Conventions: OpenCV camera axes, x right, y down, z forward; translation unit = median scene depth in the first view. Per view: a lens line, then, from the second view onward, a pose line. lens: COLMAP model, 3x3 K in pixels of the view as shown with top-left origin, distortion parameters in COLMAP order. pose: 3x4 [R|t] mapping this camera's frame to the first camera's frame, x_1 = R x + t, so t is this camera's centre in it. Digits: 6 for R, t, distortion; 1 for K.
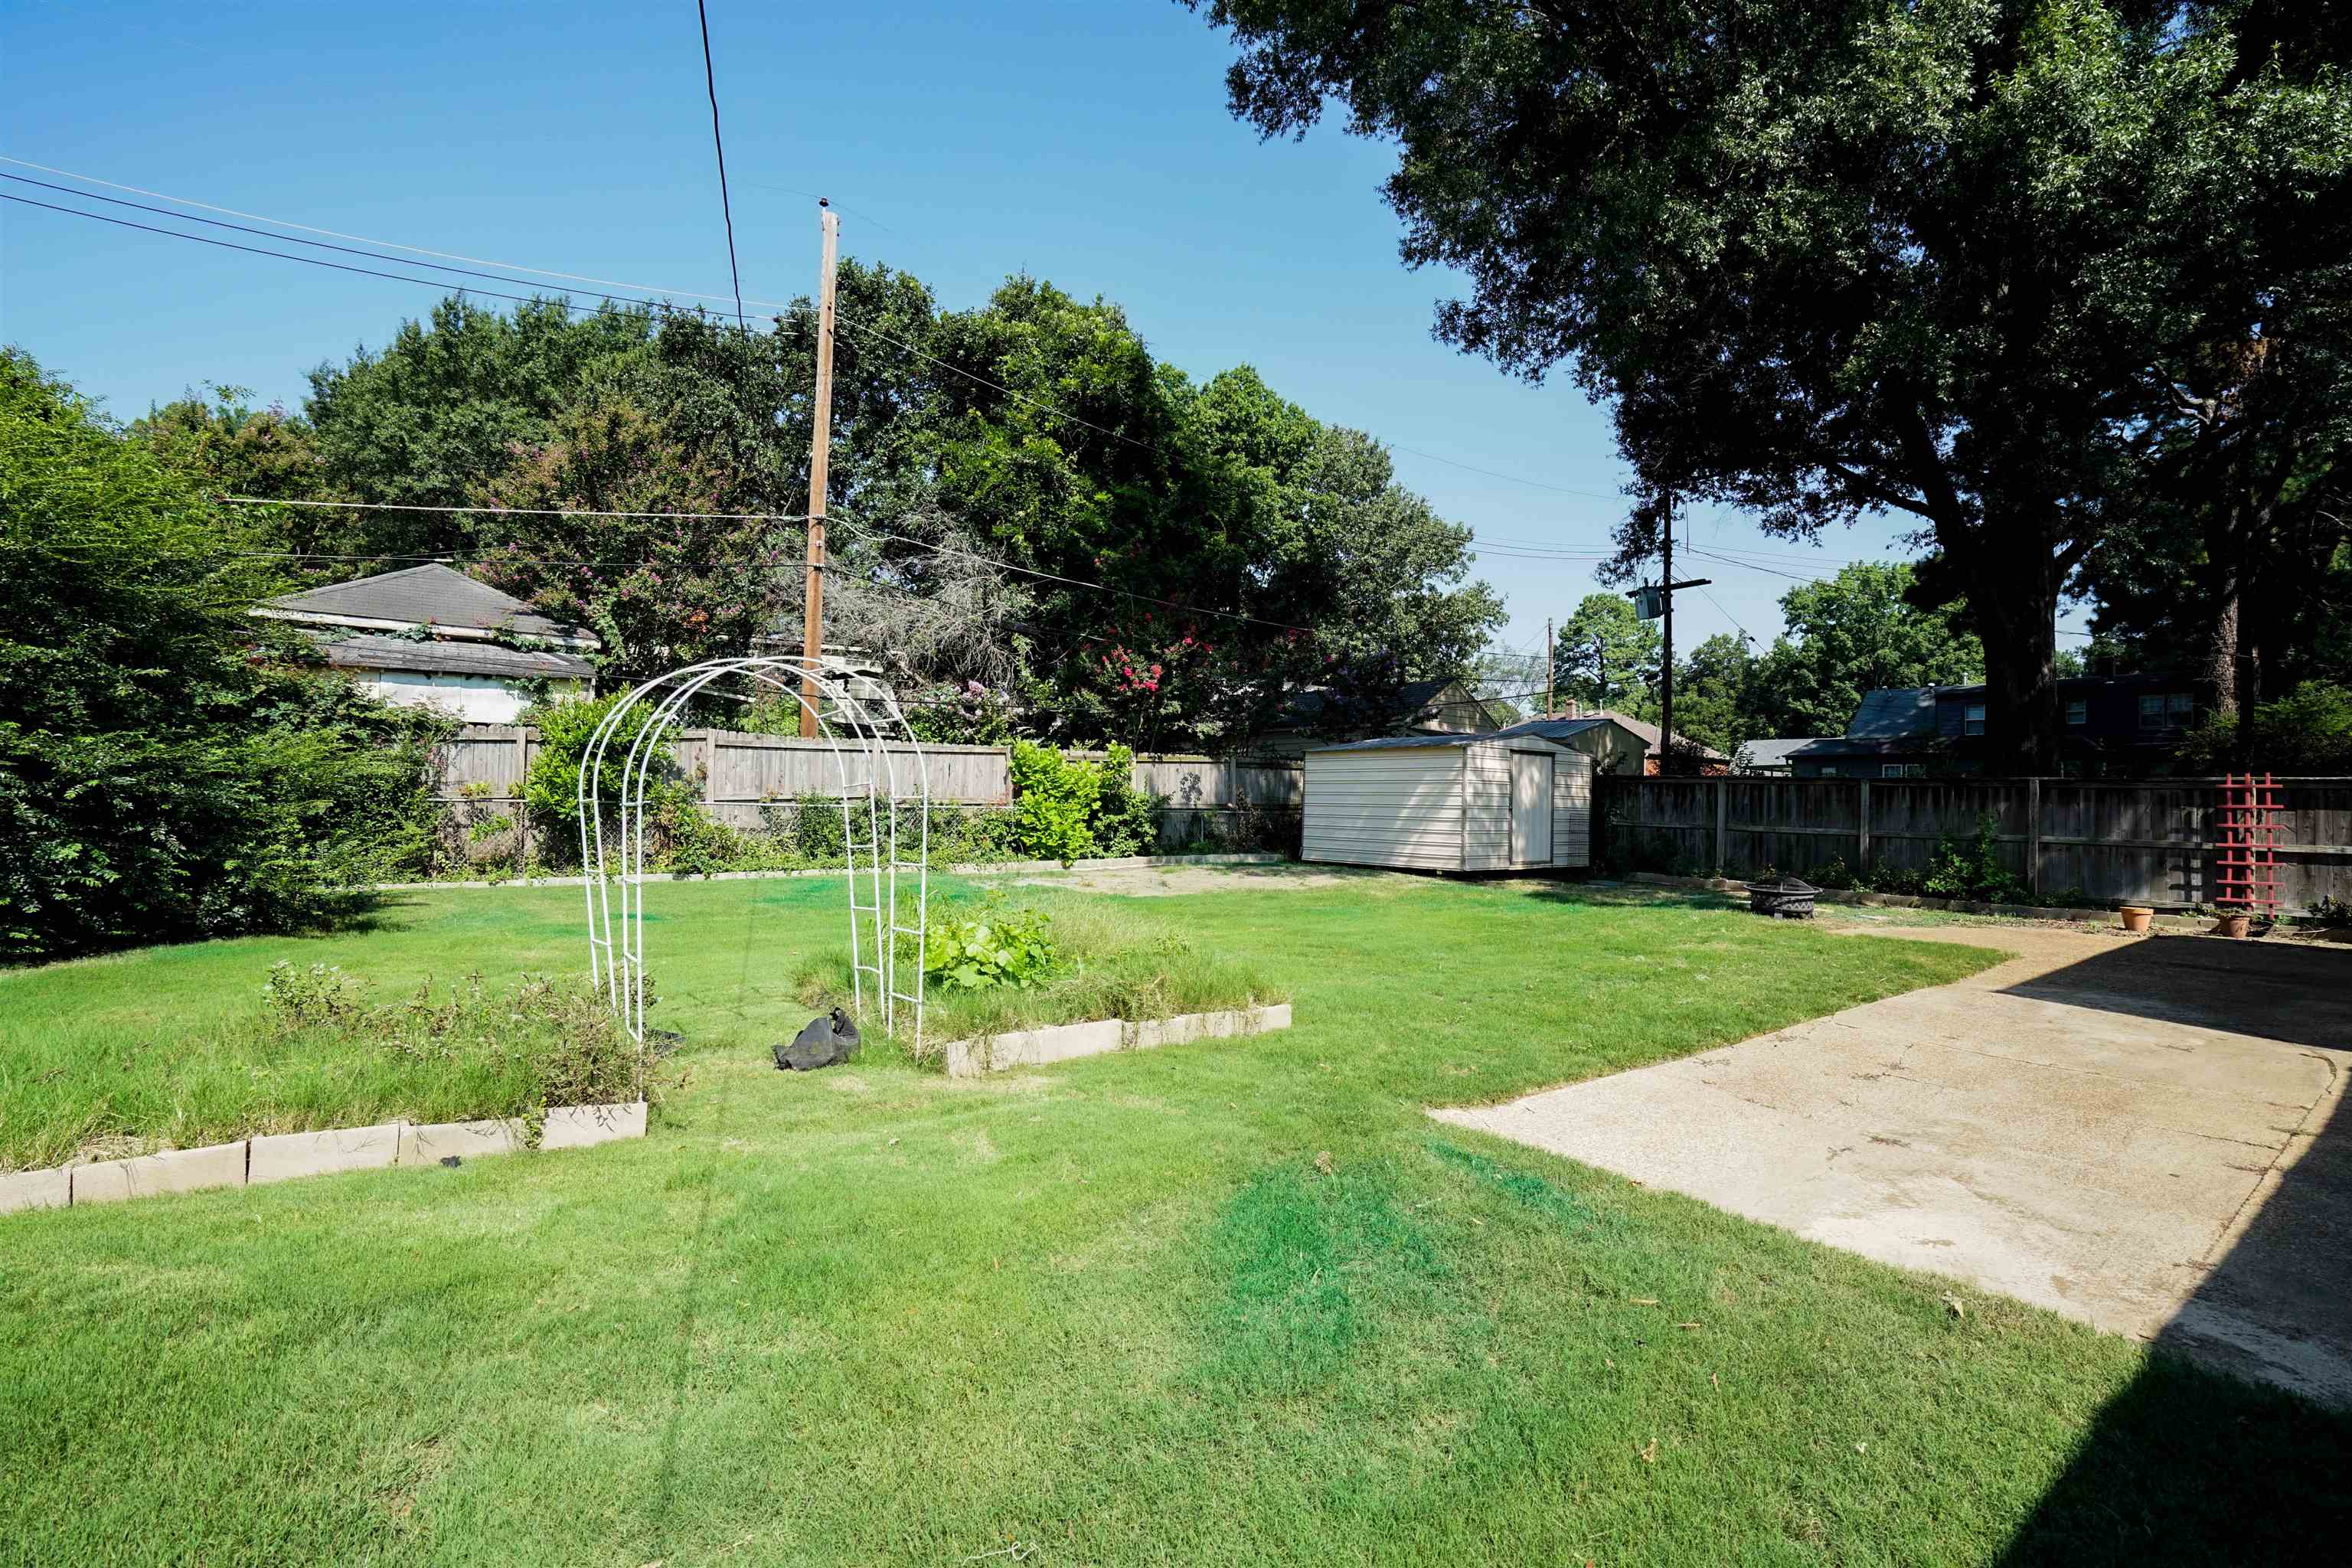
lens RADIAL K [[1082.0, 0, 1176.0], [0, 1082.0, 784.0], [0, 0, 1]] dist [-0.056717, 0.022741]
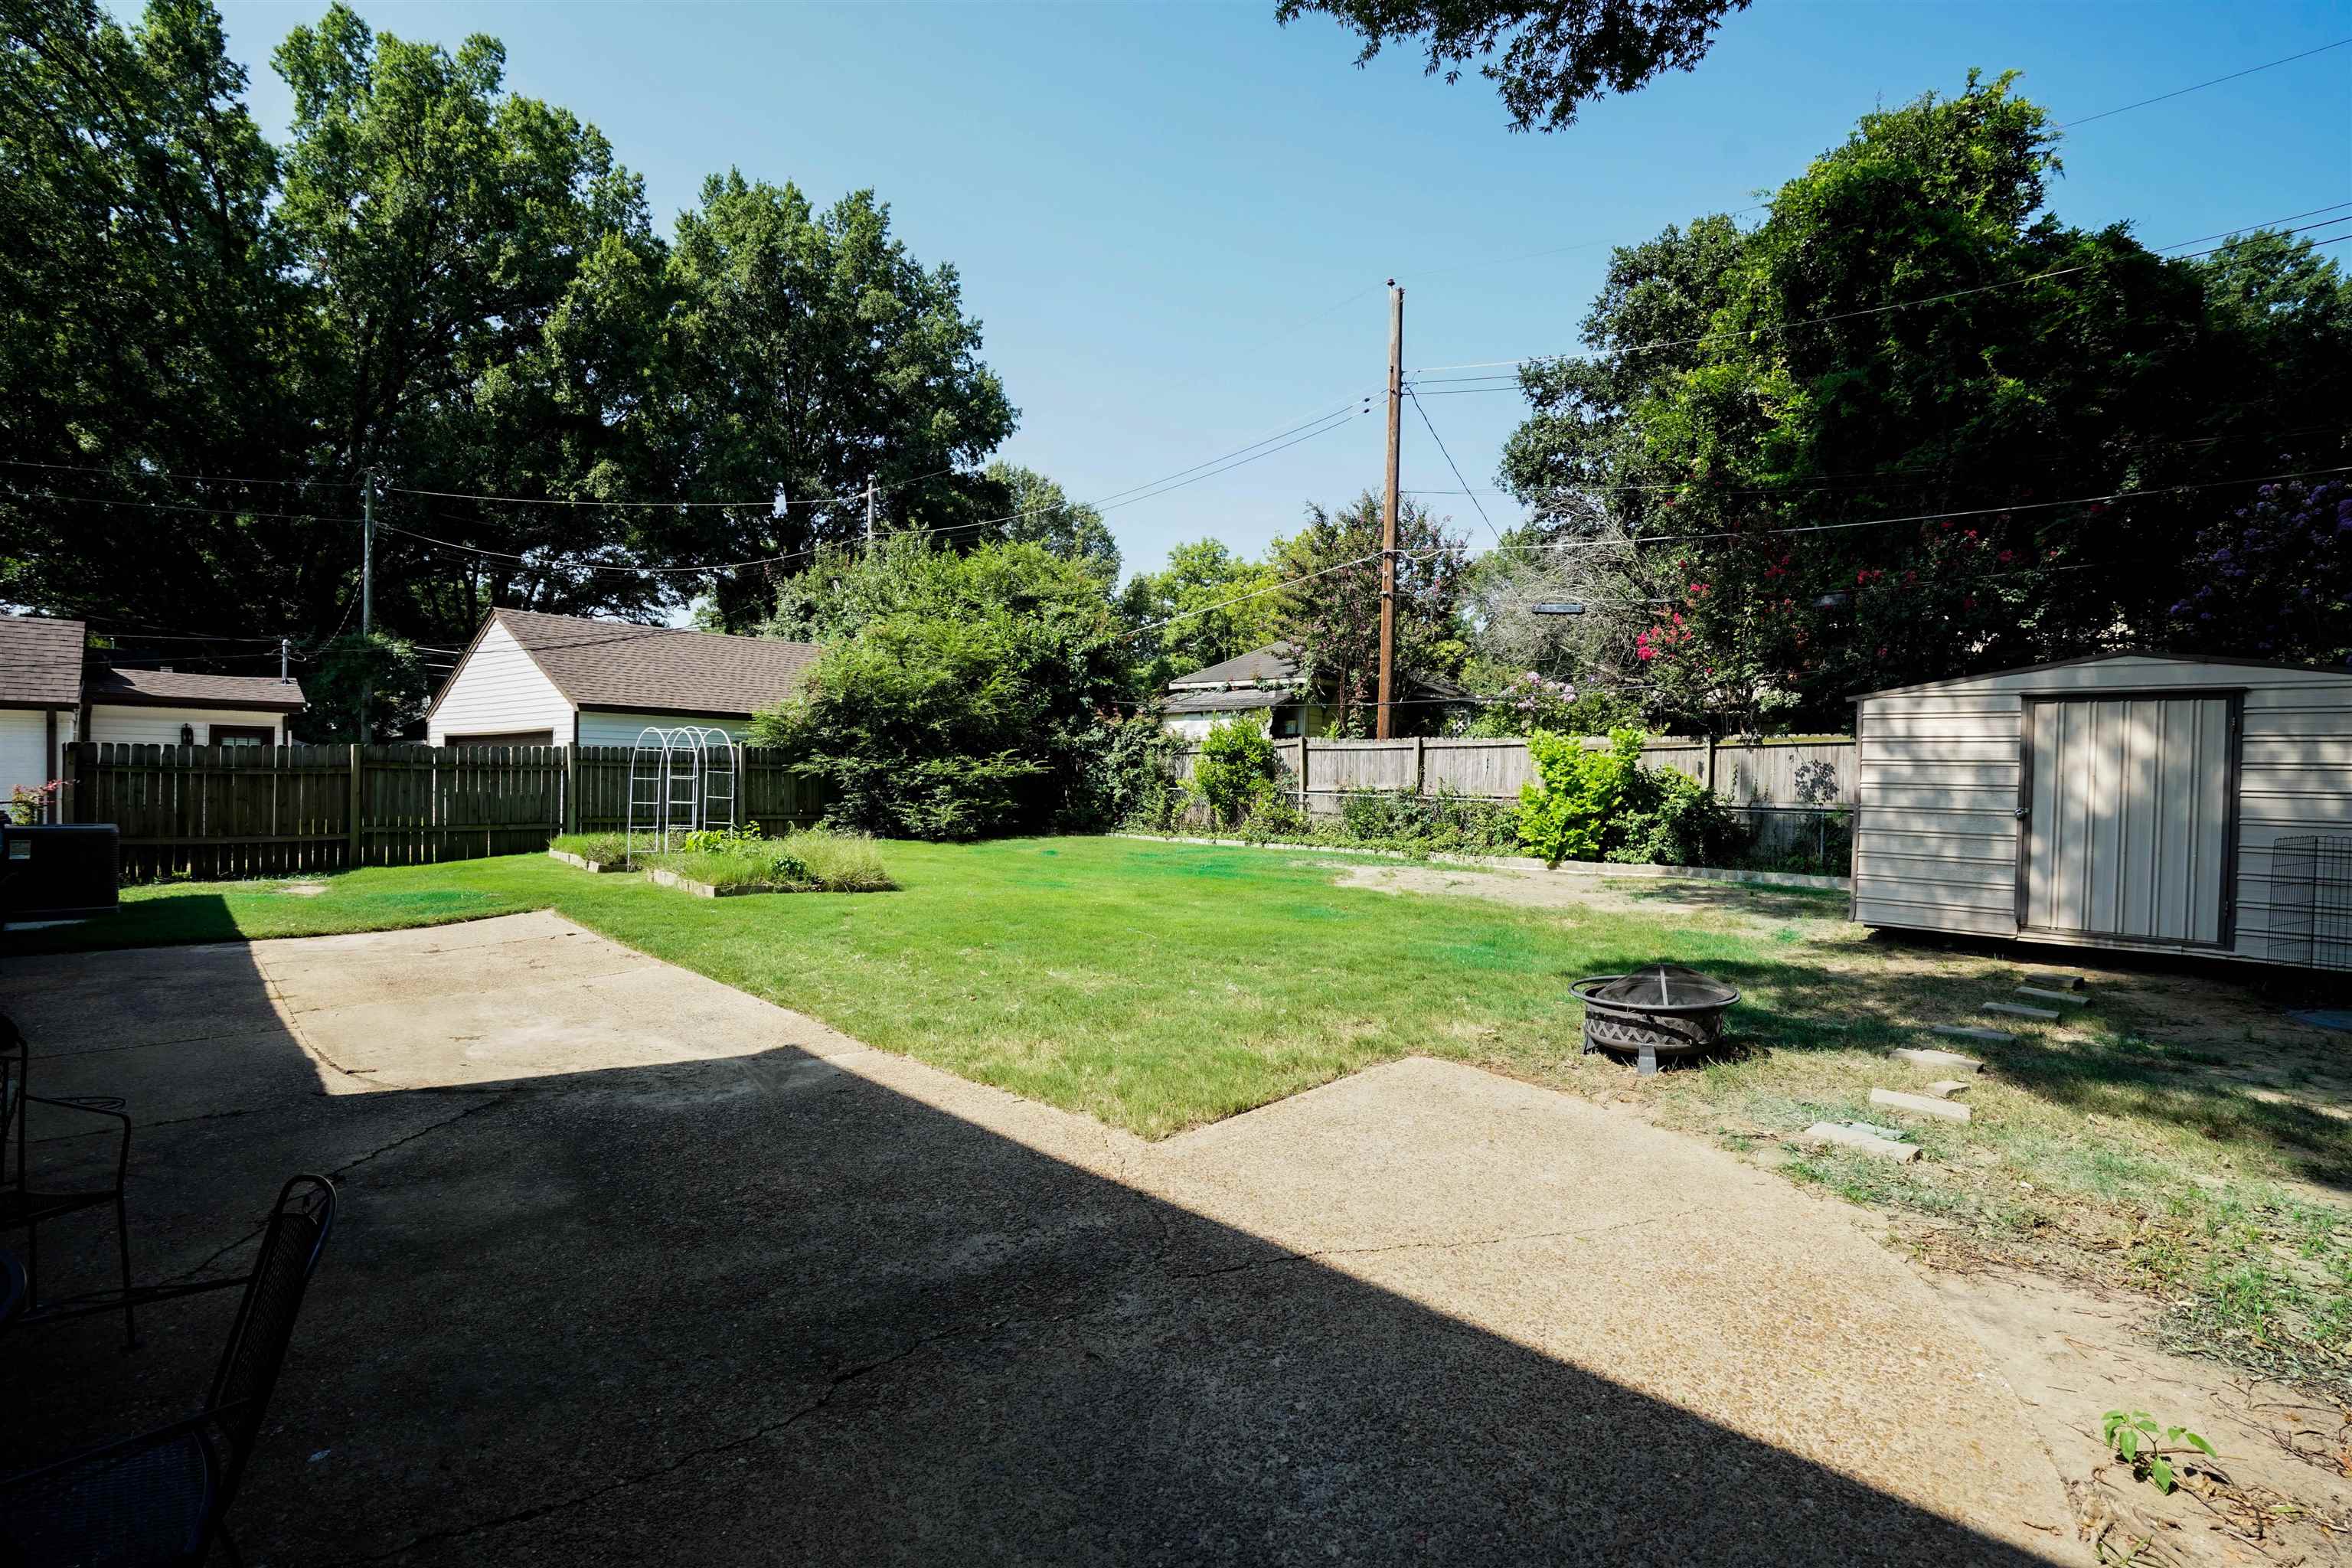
lens RADIAL K [[1082.0, 0, 1176.0], [0, 1082.0, 784.0], [0, 0, 1]] dist [-0.056717, 0.022741]
pose [[0.150470, -0.006899, -0.988591, 0.724158], [-0.007374, 0.999940, -0.008100, 0.015401], [0.988587, 0.008509, 0.150410, 0.540286]]
